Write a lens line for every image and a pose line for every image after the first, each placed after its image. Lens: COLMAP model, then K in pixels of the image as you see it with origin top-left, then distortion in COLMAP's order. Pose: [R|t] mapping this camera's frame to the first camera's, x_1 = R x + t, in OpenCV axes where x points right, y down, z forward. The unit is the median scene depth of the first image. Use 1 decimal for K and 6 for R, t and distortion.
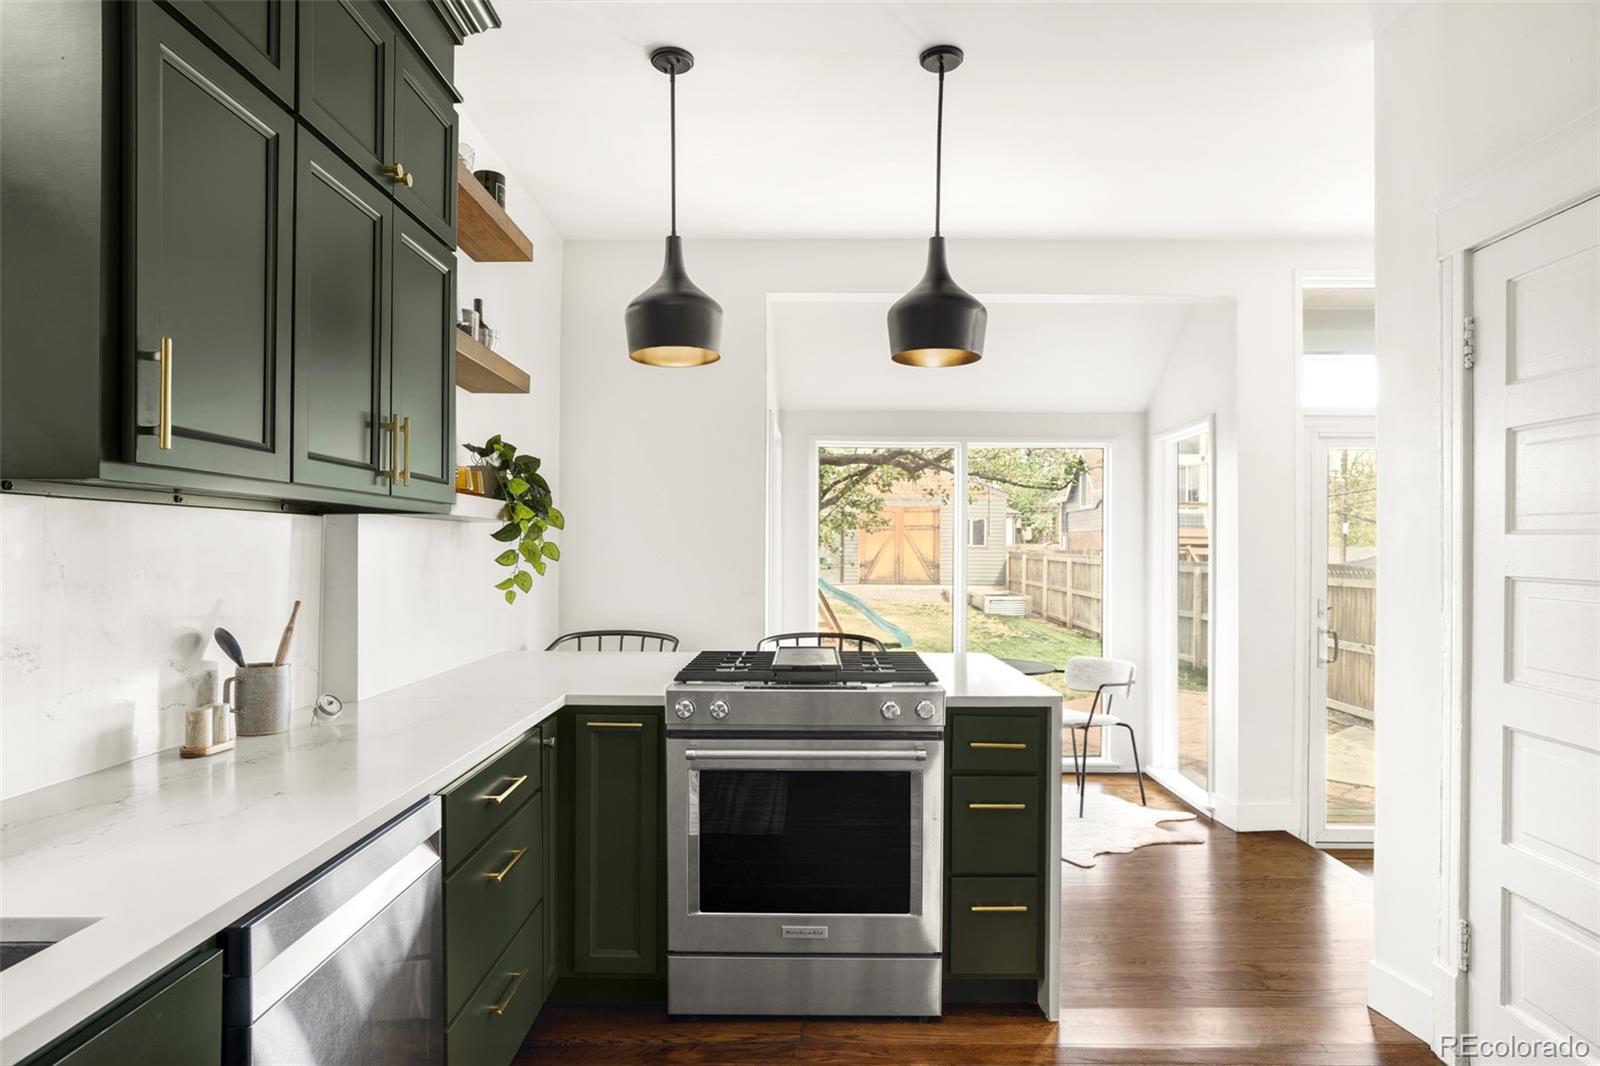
lens RADIAL K [[916.4, 0, 803.8], [0, 916.4, 544.1], [0, 0, 1]] dist [-0.015026, 0.011984]
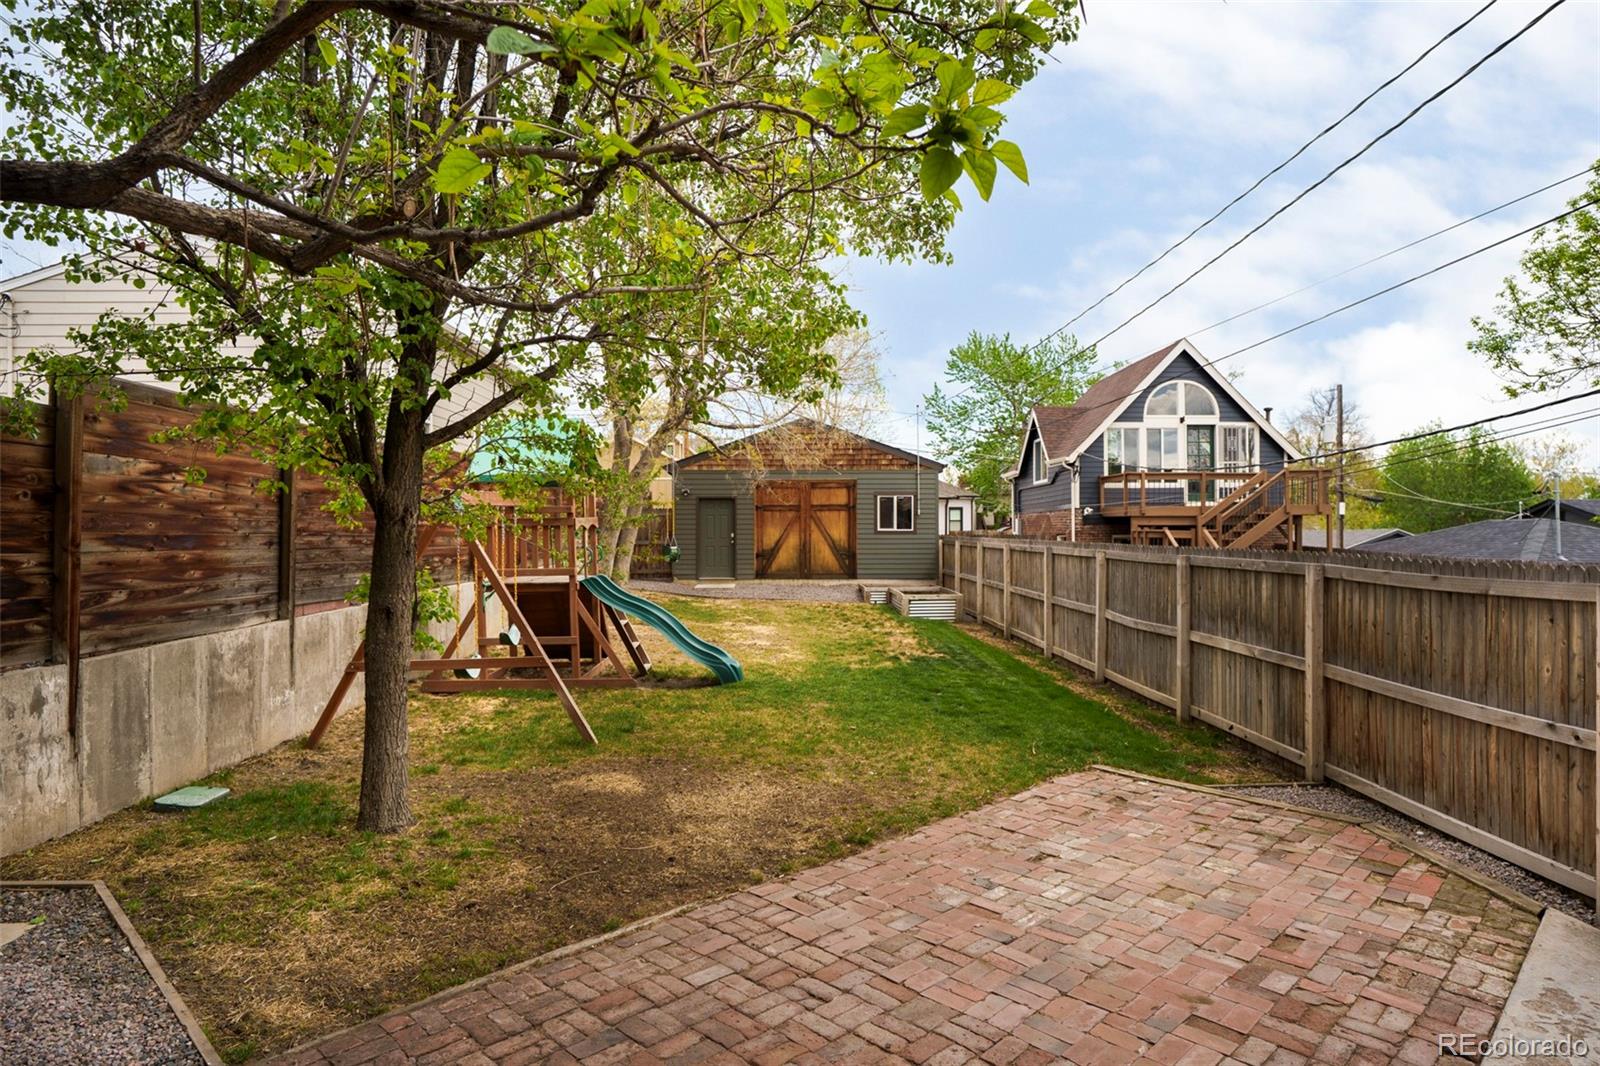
lens RADIAL K [[916.4, 0, 795.5], [0, 916.4, 526.4], [0, 0, 1]] dist [-0.015026, 0.011984]
pose [[0.999856, -0.007040, 0.015455, 0.090194], [0.007166, 0.999942, -0.008082, 0.005029], [-0.015397, 0.008192, 0.999848, 0.218321]]
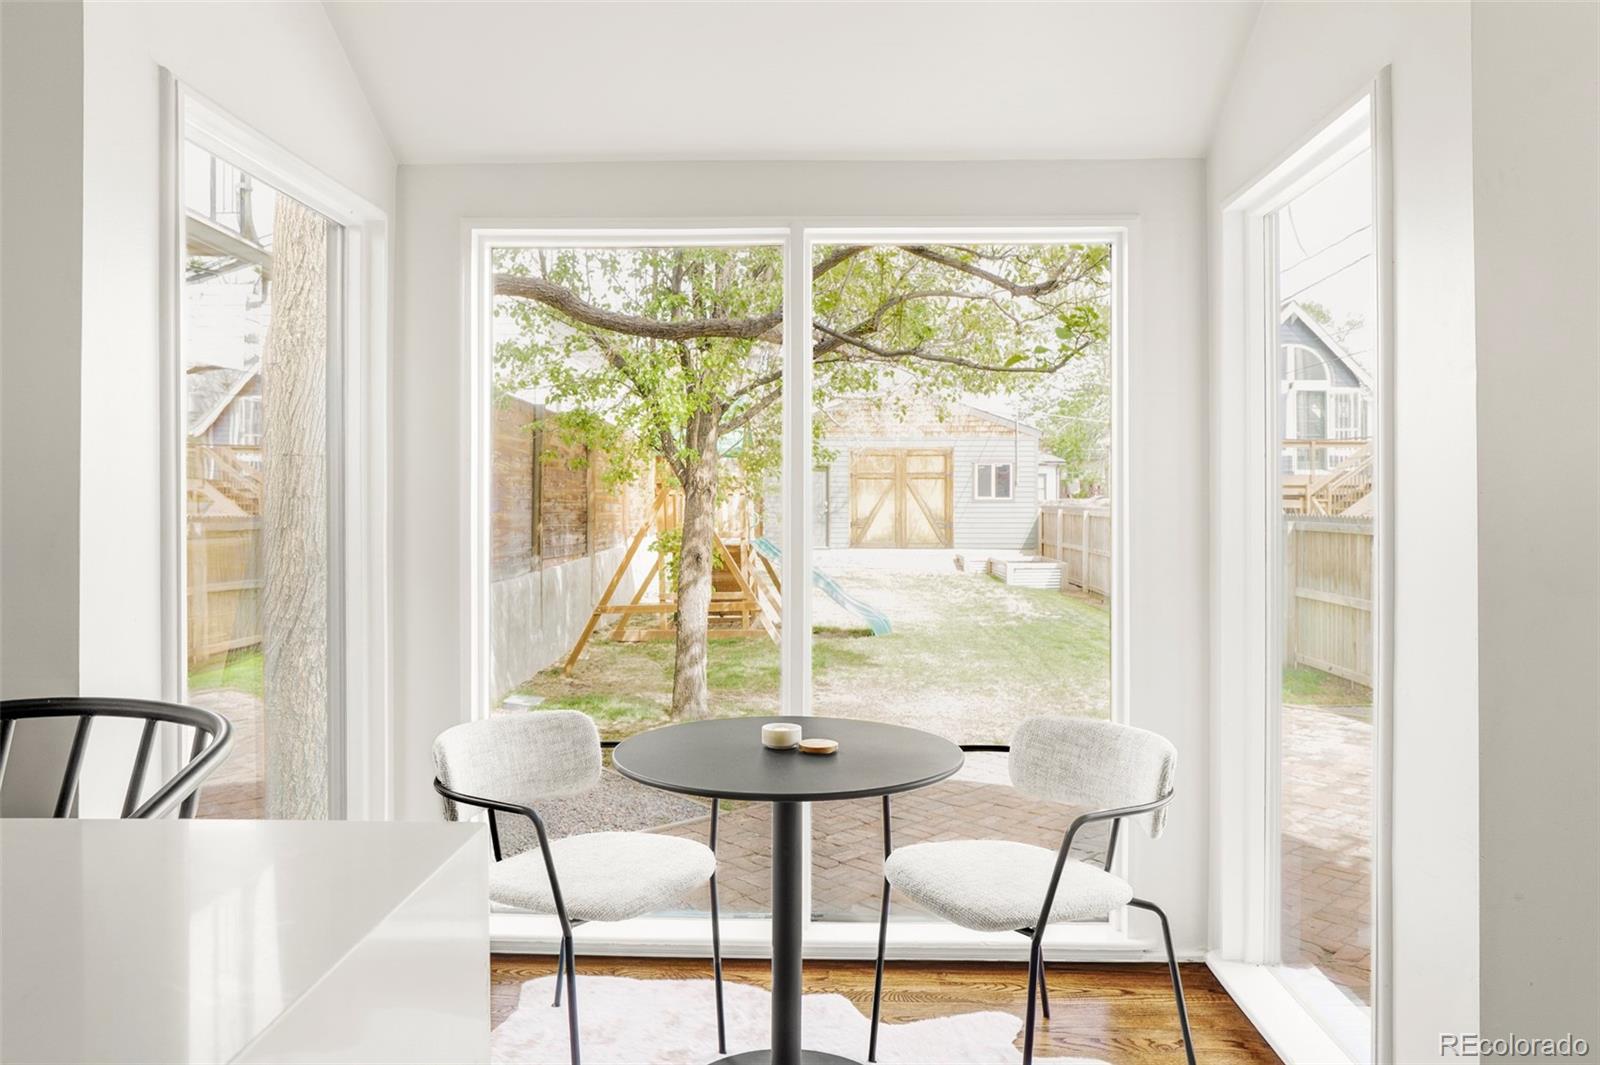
lens RADIAL K [[1060.2, 0, 802.6], [0, 1060.2, 506.1], [0, 0, 1]] dist [-0.016776, 0.000681]
pose [[0.999832, -0.004400, -0.017794, 0.039365], [0.004455, 0.999985, 0.003046, 0.005070], [0.017780, -0.003125, 0.999837, 0.101538]]
